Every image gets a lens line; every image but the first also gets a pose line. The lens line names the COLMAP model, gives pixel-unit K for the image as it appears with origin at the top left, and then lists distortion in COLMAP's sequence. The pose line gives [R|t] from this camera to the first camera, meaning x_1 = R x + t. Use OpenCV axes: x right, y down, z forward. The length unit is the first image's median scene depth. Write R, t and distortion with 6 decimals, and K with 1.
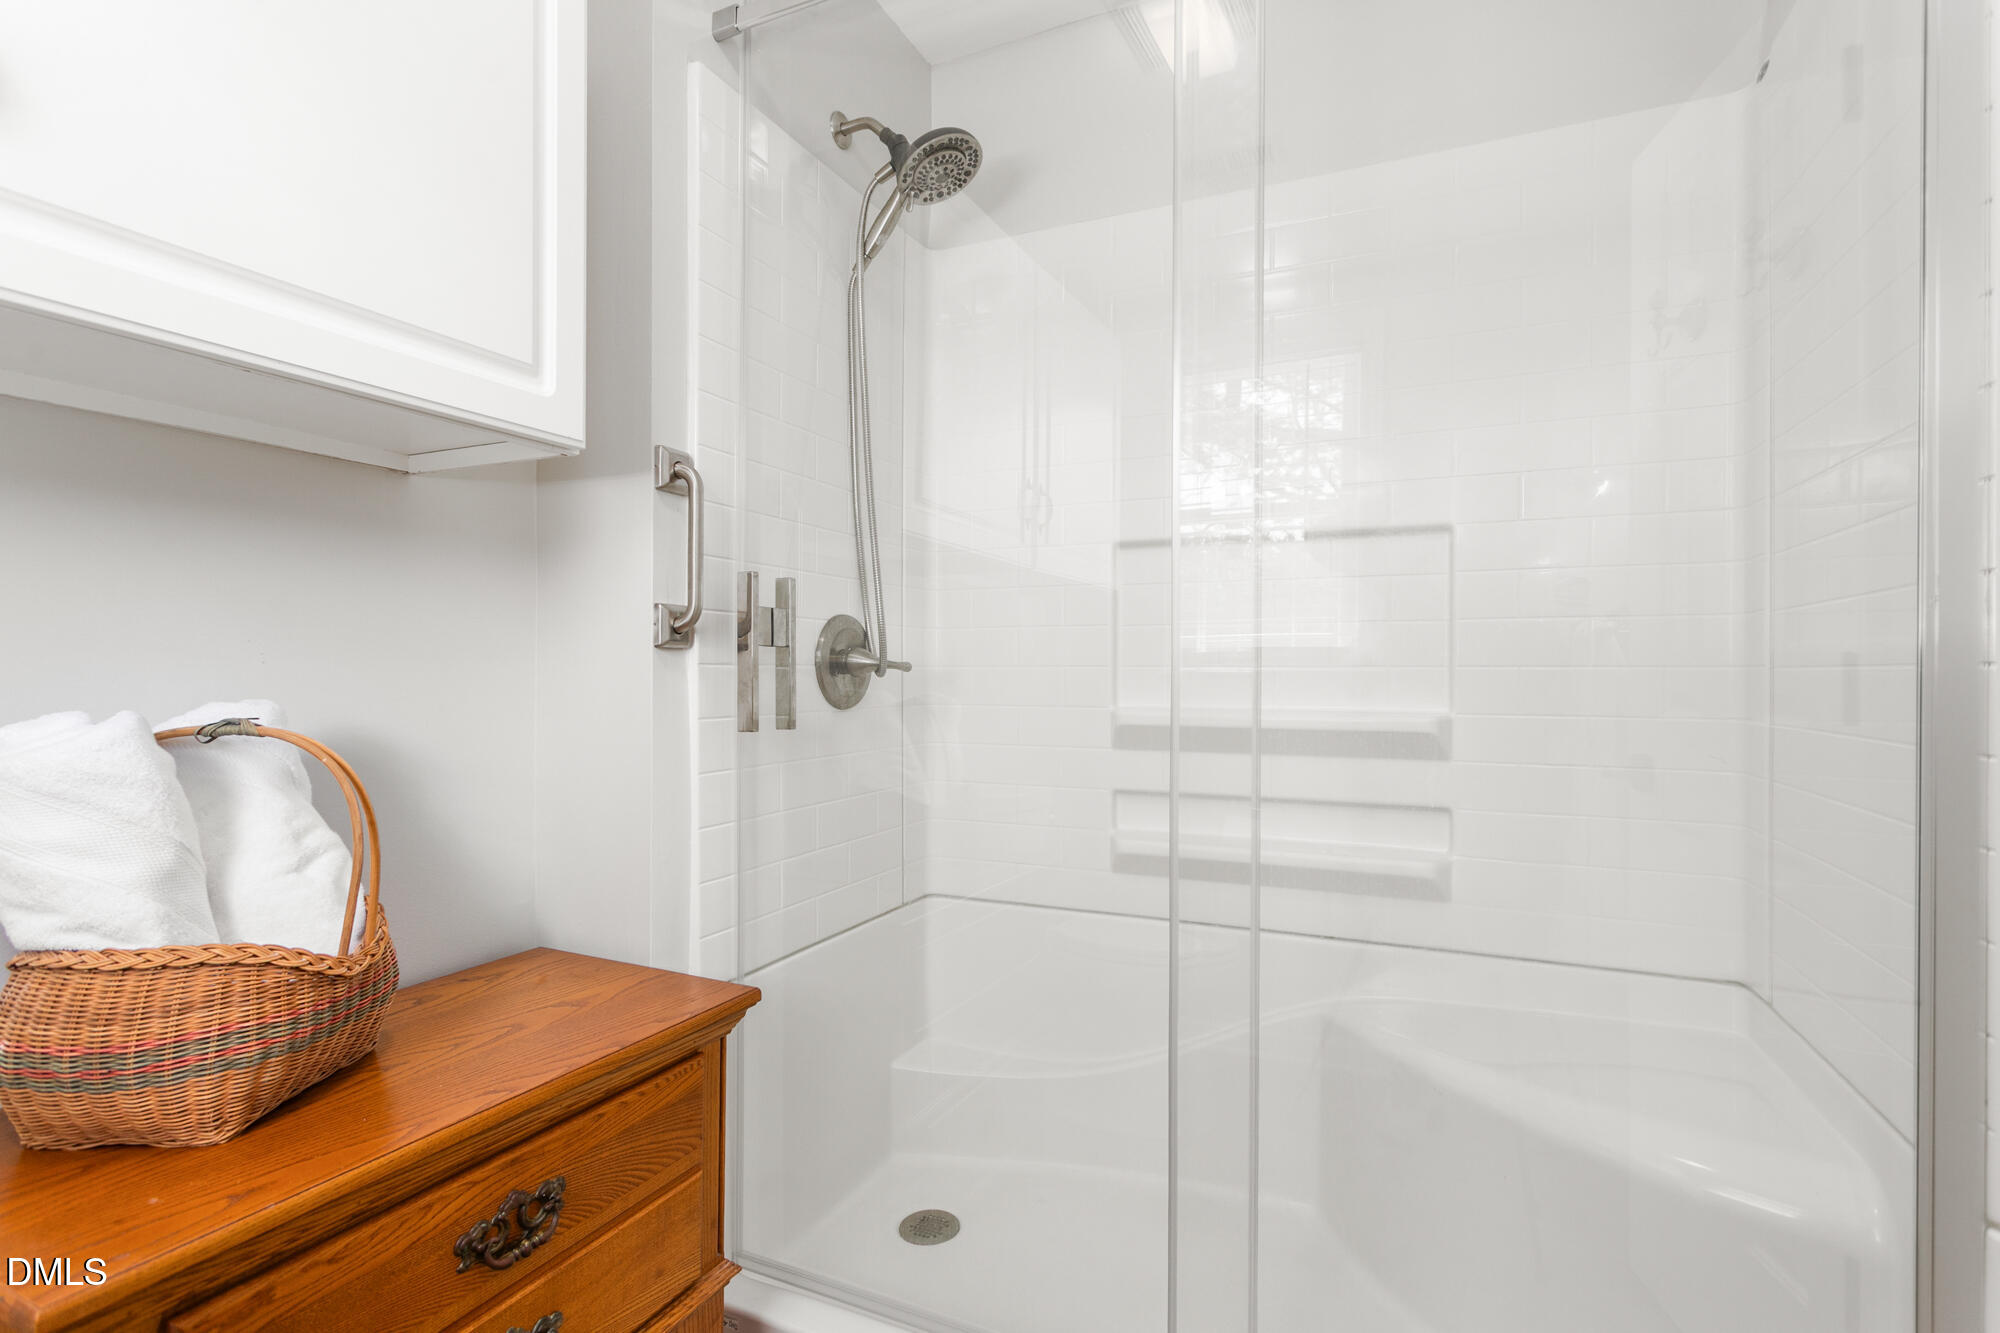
lens RADIAL K [[945.6, 0, 1000.0], [0, 945.6, 666.5], [0, 0, 1]] dist [-0.000335, -0.000428]
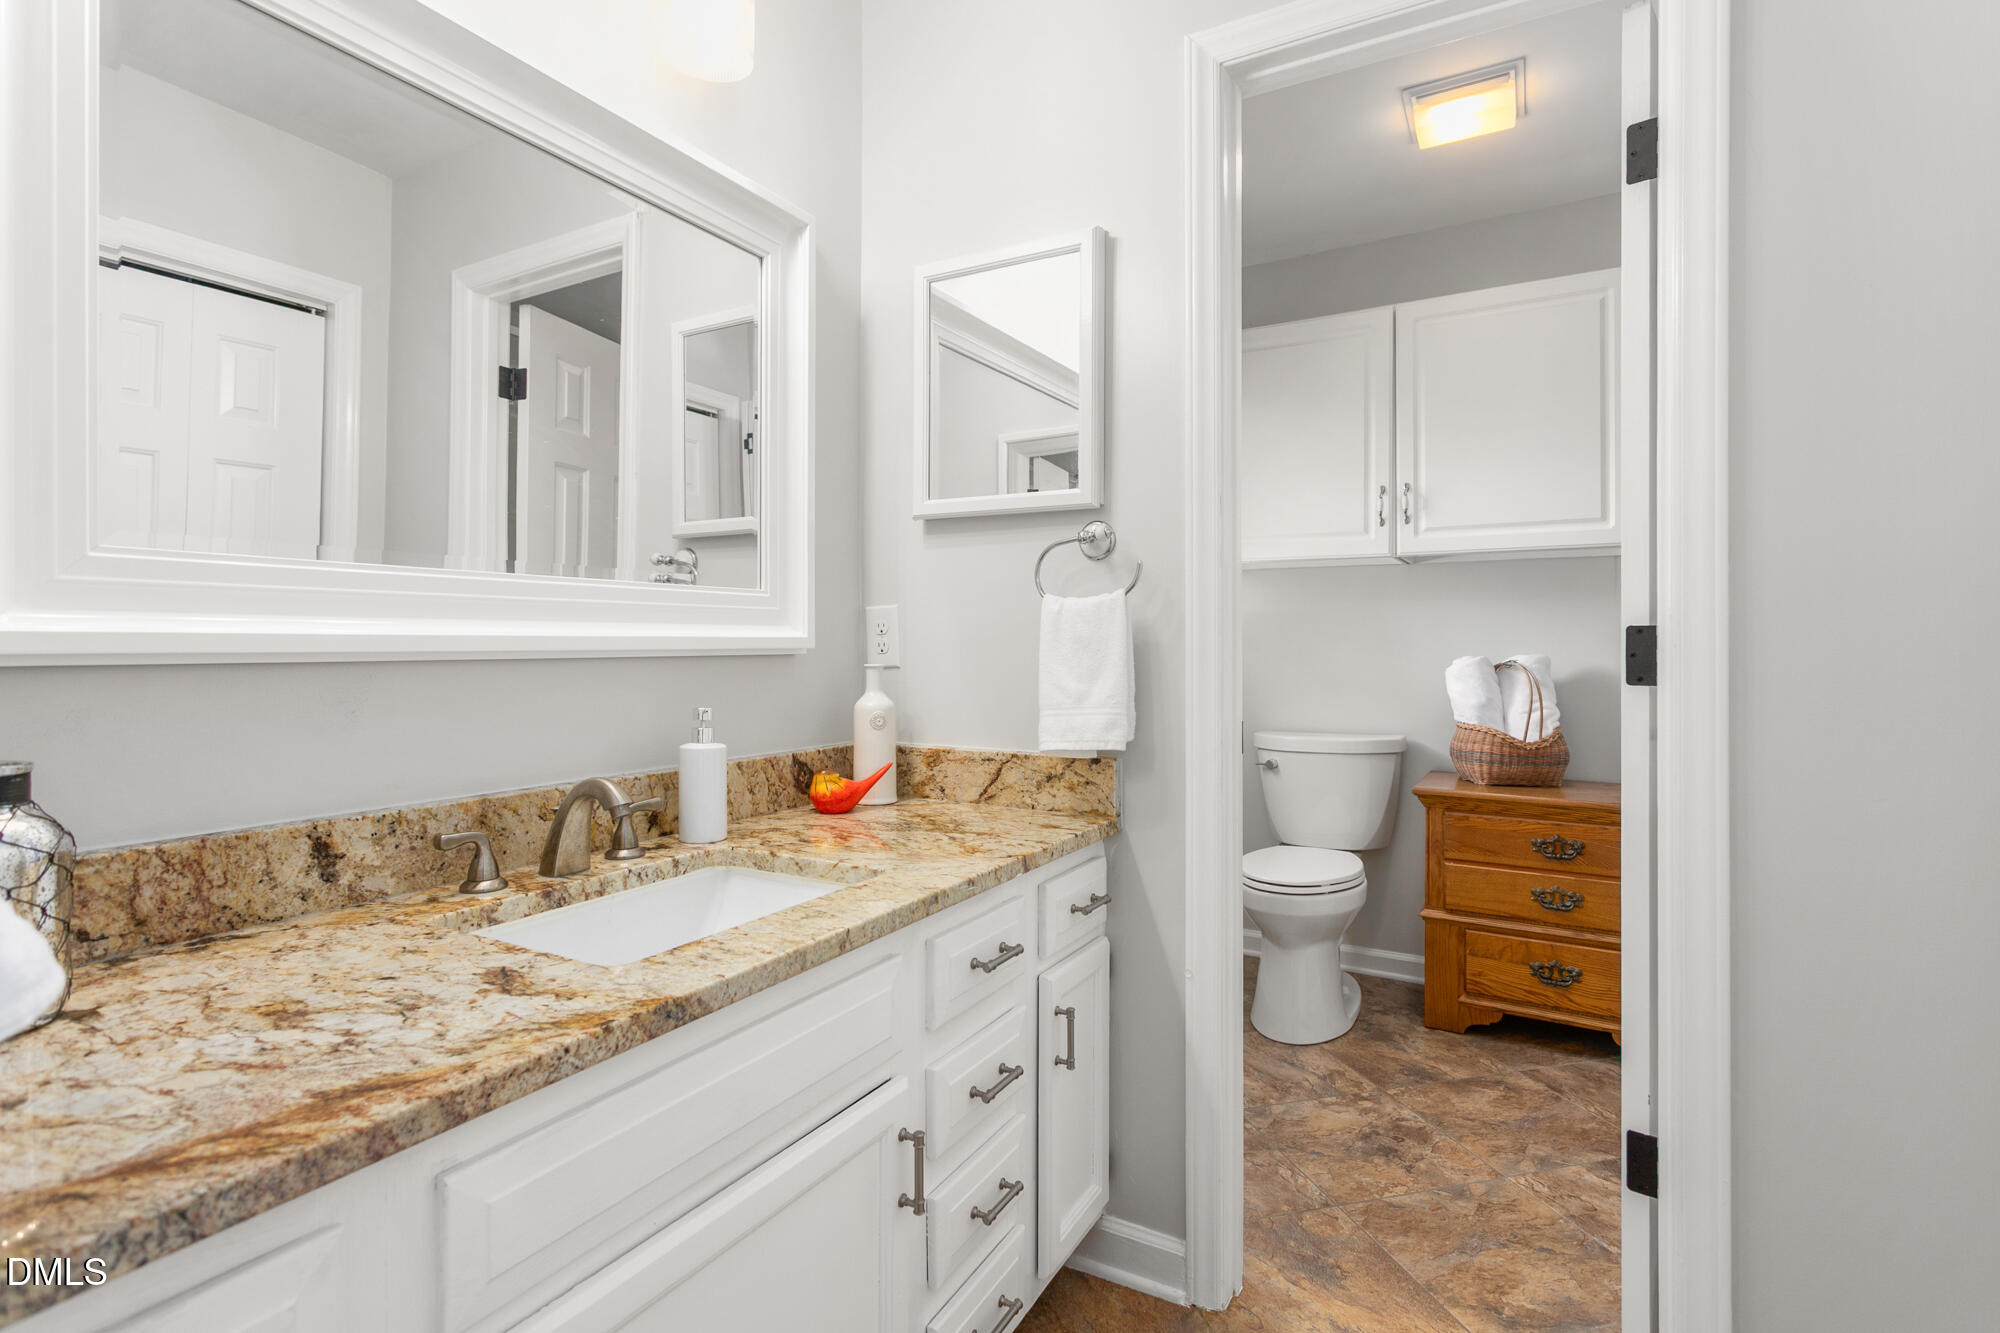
lens RADIAL K [[973.1, 0, 1010.8], [0, 973.1, 630.8], [0, 0, 1]] dist [0.001688, 0.000260]
pose [[-0.065412, -0.012754, -0.997777, 2.635977], [-0.003121, 0.999916, -0.012577, 0.006242], [0.997853, 0.002291, -0.065447, -0.429761]]
